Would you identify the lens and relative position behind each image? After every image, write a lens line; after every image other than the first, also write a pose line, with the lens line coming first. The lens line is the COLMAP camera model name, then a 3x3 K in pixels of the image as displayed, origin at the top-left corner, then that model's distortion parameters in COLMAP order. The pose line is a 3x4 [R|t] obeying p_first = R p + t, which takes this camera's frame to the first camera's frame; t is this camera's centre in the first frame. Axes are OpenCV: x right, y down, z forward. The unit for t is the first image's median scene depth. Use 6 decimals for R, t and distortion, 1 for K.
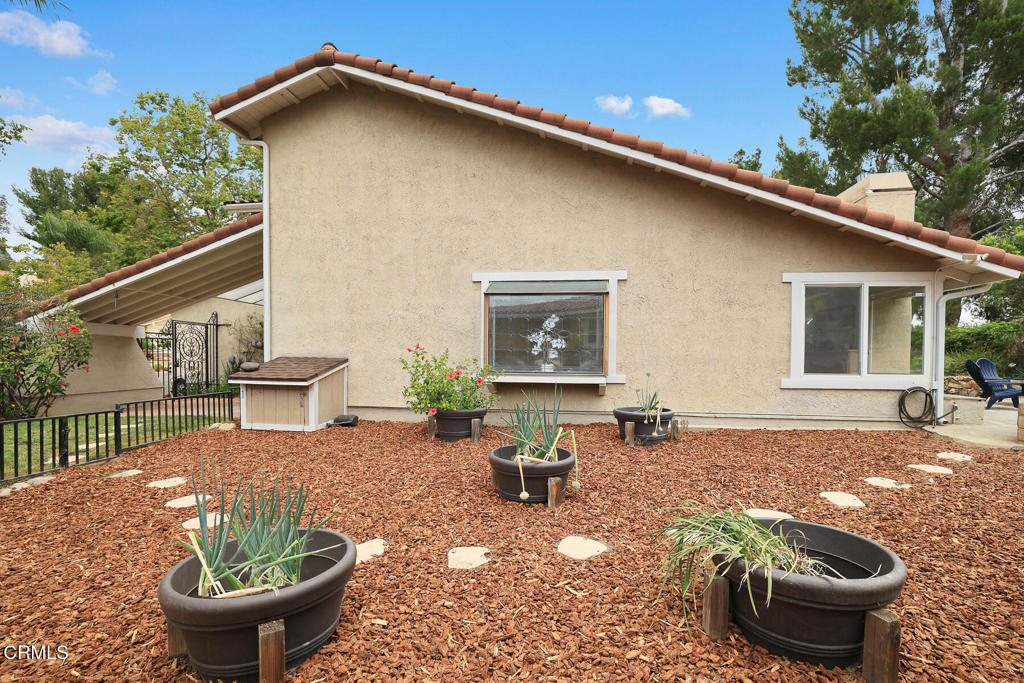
lens RADIAL K [[432.9, 0, 514.0], [0, 432.9, 336.3], [0, 0, 1]] dist [-0.009434, 0.000029]
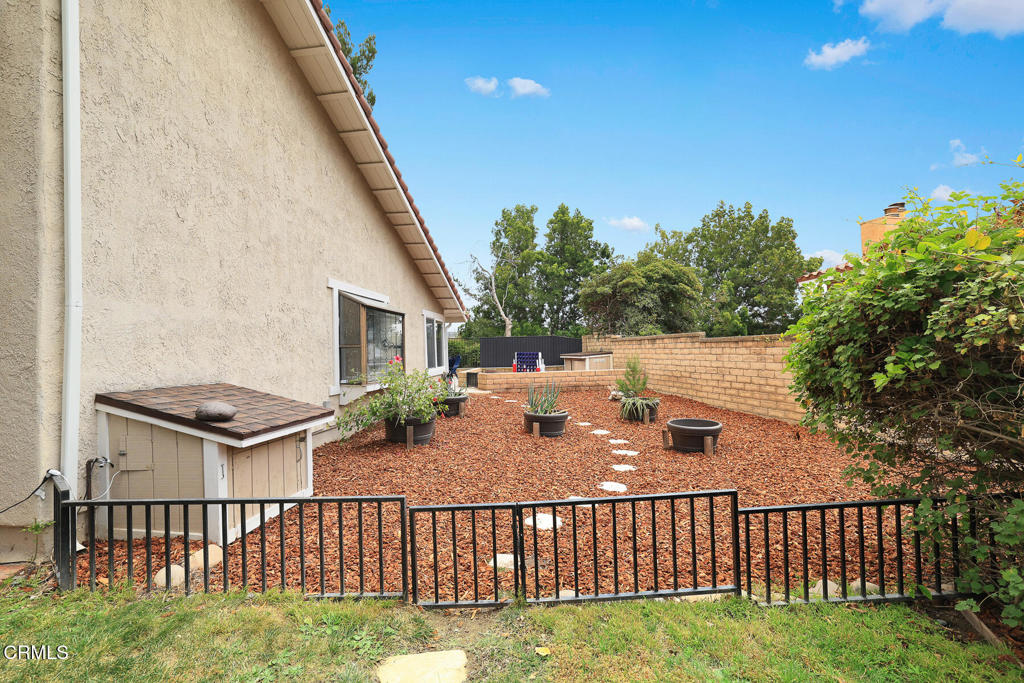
lens RADIAL K [[432.9, 0, 514.0], [0, 432.9, 336.3], [0, 0, 1]] dist [-0.009434, 0.000029]
pose [[-0.040953, 0.024171, 0.998869, -0.991034], [-0.004267, 0.999694, -0.024366, 0.000390], [-0.999152, -0.005260, -0.040837, 0.606835]]
